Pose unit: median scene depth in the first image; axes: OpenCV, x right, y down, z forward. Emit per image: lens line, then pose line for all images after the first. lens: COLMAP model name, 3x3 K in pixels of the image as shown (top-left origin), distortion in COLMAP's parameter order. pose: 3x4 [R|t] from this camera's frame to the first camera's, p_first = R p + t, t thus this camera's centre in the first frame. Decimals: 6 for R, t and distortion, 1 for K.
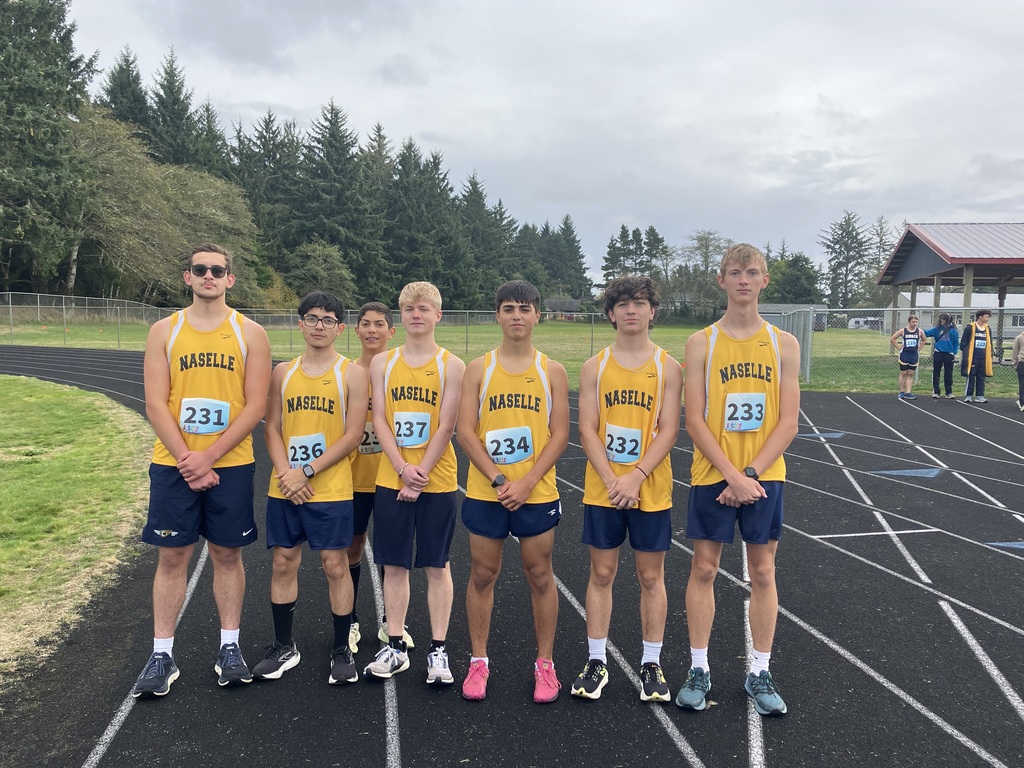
lens RADIAL K [[892.6, 0, 512.0], [0, 892.6, 384.0], [0, 0, 1]] dist [-0.035477, -0.006841]
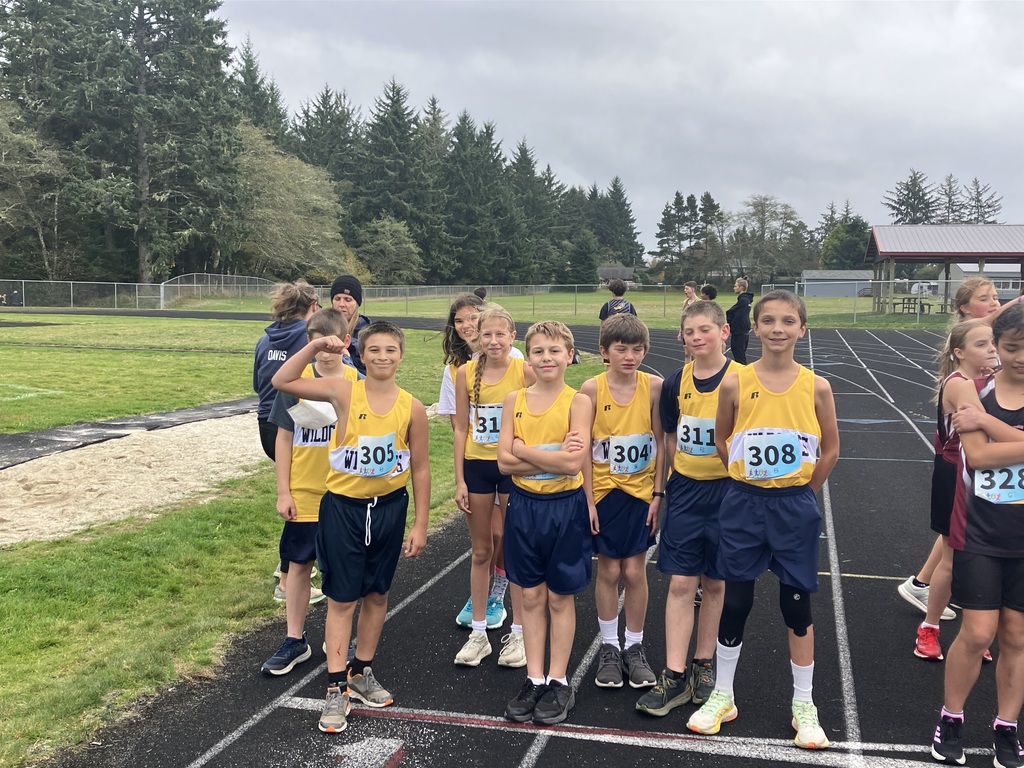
lens RADIAL K [[1043.6, 0, 512.0], [0, 1043.6, 384.0], [0, 0, 1]] dist [0.005961, -0.182590]
pose [[0.999429, -0.011399, -0.031816, -0.024690], [0.011980, 0.999763, 0.018162, 0.011364], [0.031601, -0.018533, 0.999329, -0.167088]]
